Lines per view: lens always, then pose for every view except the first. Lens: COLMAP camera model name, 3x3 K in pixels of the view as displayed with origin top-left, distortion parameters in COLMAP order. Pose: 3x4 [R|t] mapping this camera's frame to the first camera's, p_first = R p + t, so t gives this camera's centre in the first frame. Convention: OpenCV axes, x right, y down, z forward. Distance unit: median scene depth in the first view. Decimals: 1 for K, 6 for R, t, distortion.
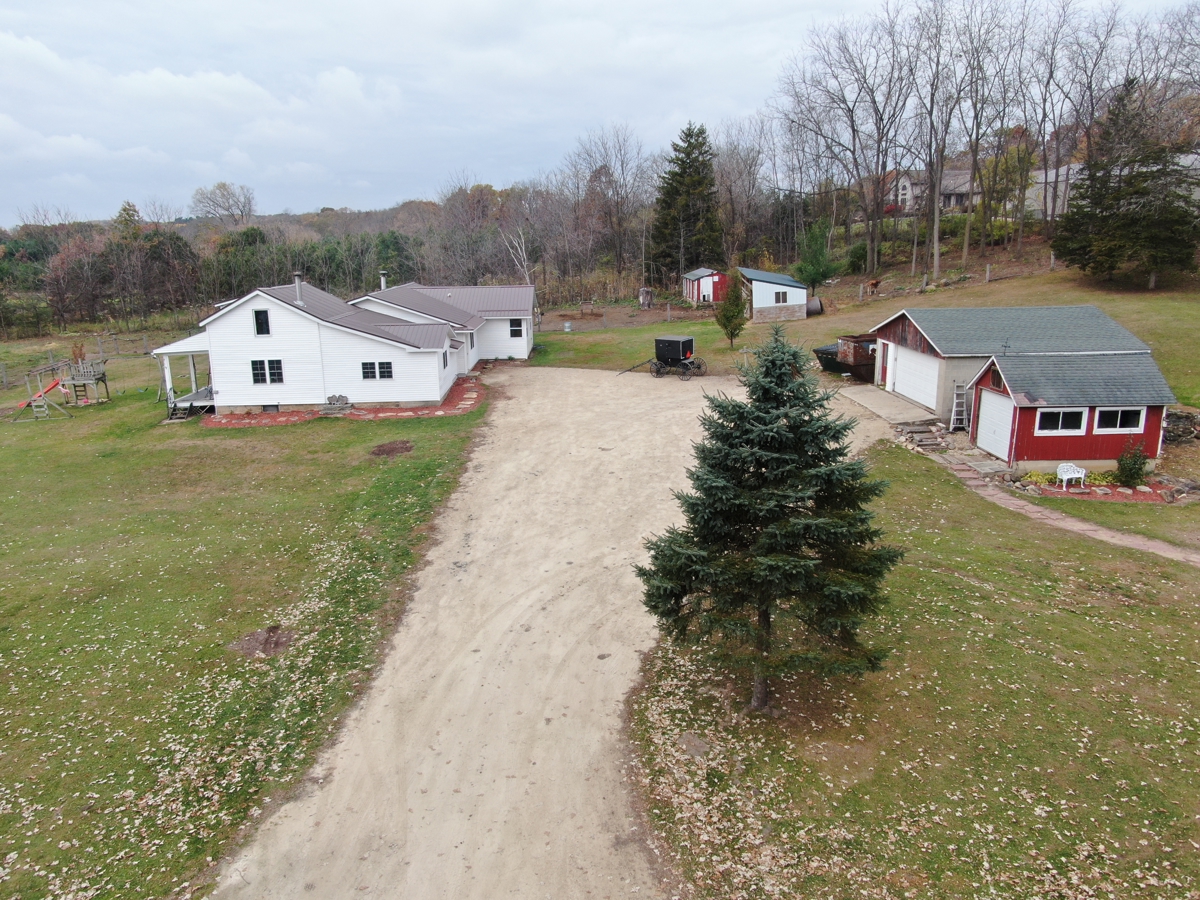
lens RADIAL K [[864.3, 0, 597.2], [0, 864.3, 449.4], [0, 0, 1]] dist [-0.025226, 0.011744]
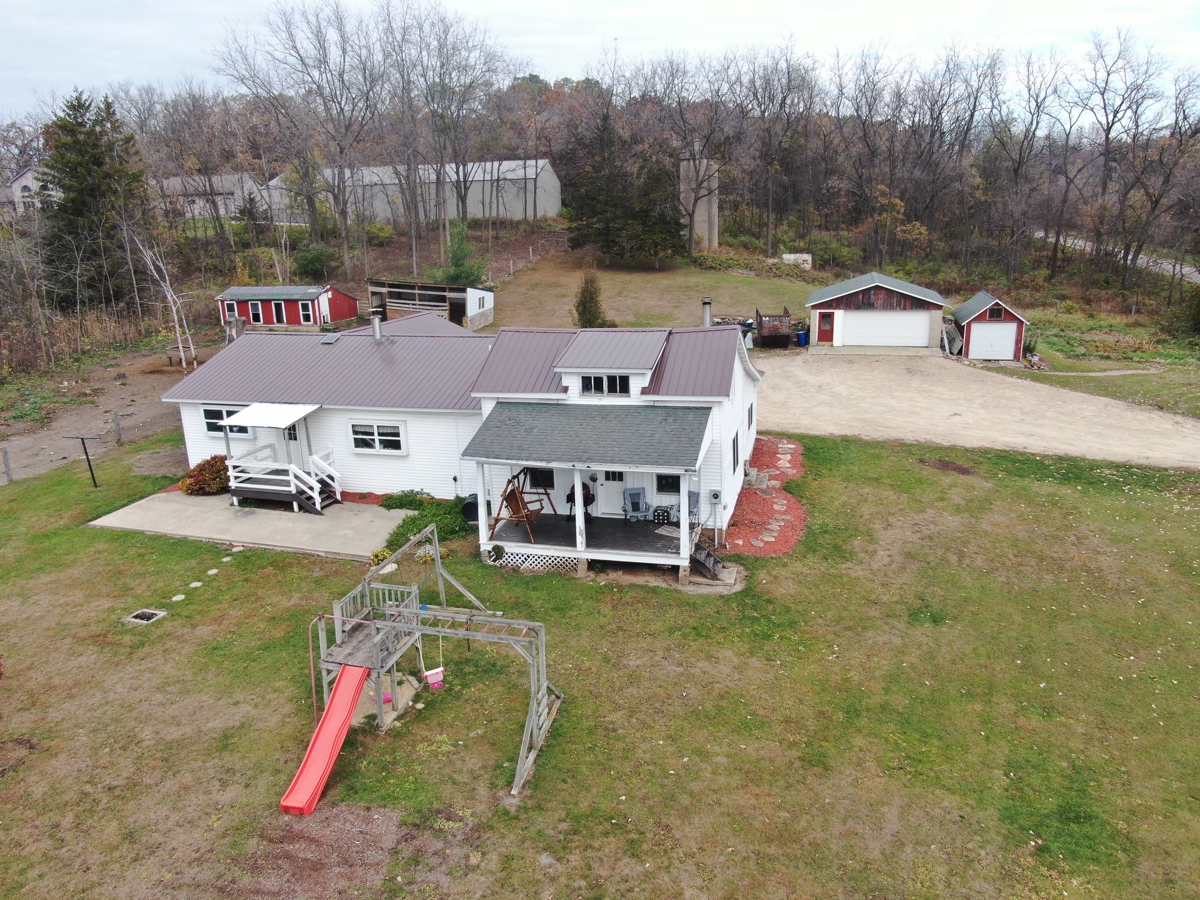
lens RADIAL K [[864.3, 0, 599.1], [0, 864.3, 450.0], [0, 0, 1]] dist [-0.025226, 0.011744]
pose [[0.303415, -0.246347, 0.920463, -1.011213], [0.252623, 0.952231, 0.171576, -0.228790], [-0.918761, 0.180472, 0.351154, 0.859820]]
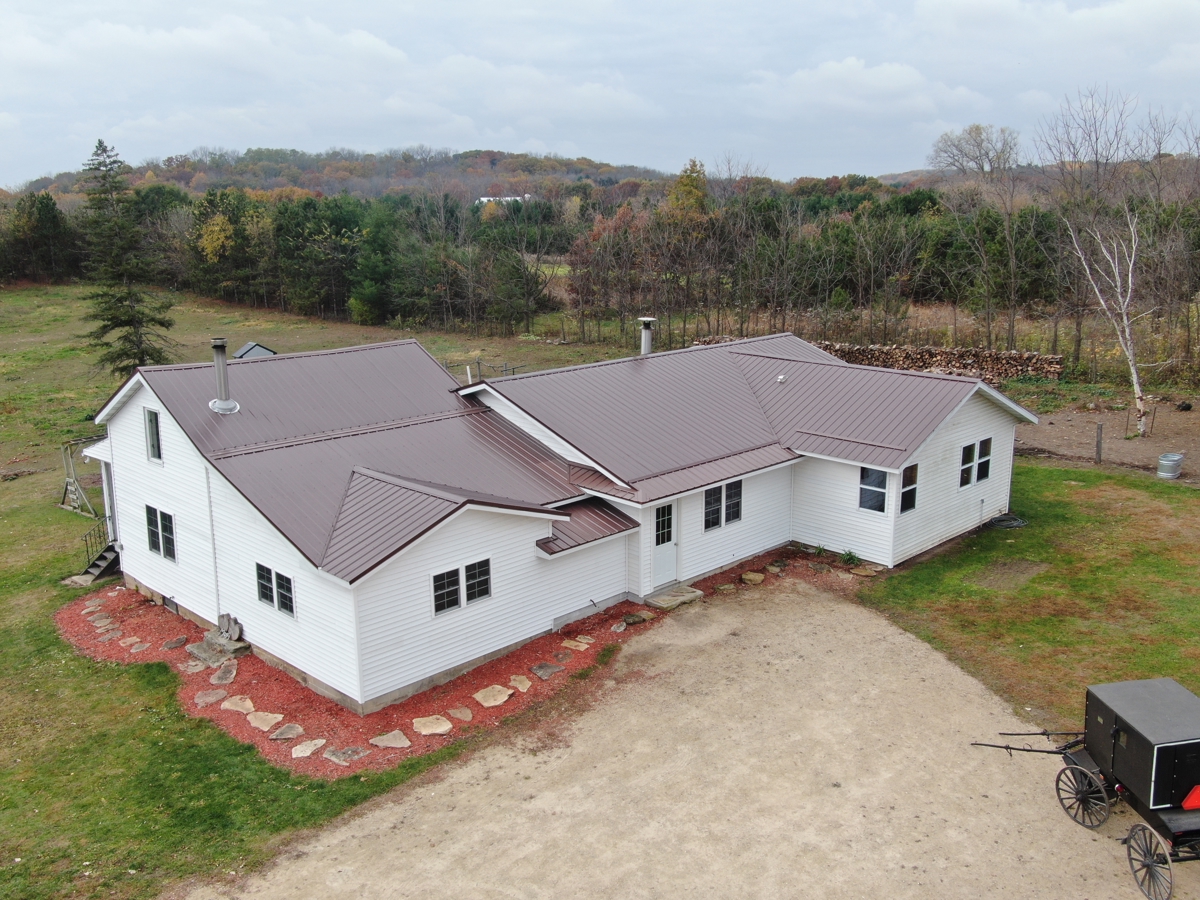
lens RADIAL K [[1046.2, 0, 596.8], [0, 1046.2, 448.0], [0, 0, 1]] dist [-0.000743, -0.004871]
pose [[0.686219, 0.177064, -0.705515, 0.204101], [-0.176580, 0.981458, 0.074568, -0.225877], [0.705637, 0.073410, 0.704761, 0.745130]]
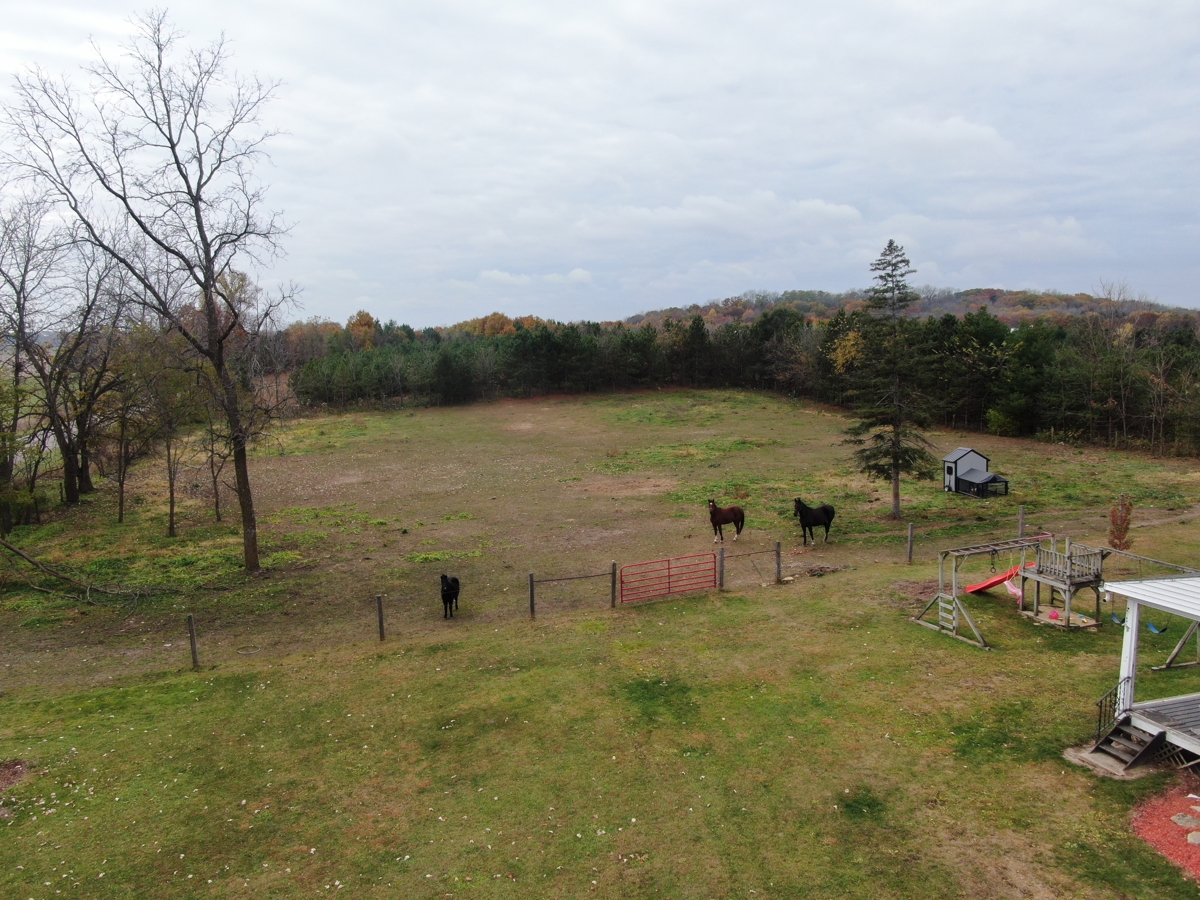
lens RADIAL K [[864.3, 0, 602.1], [0, 864.3, 452.4], [0, 0, 1]] dist [-0.025226, 0.011744]
pose [[0.248979, 0.142434, -0.957978, -0.177404], [-0.228138, 0.969919, 0.084916, -0.156194], [0.941256, 0.197409, 0.273984, 0.629452]]
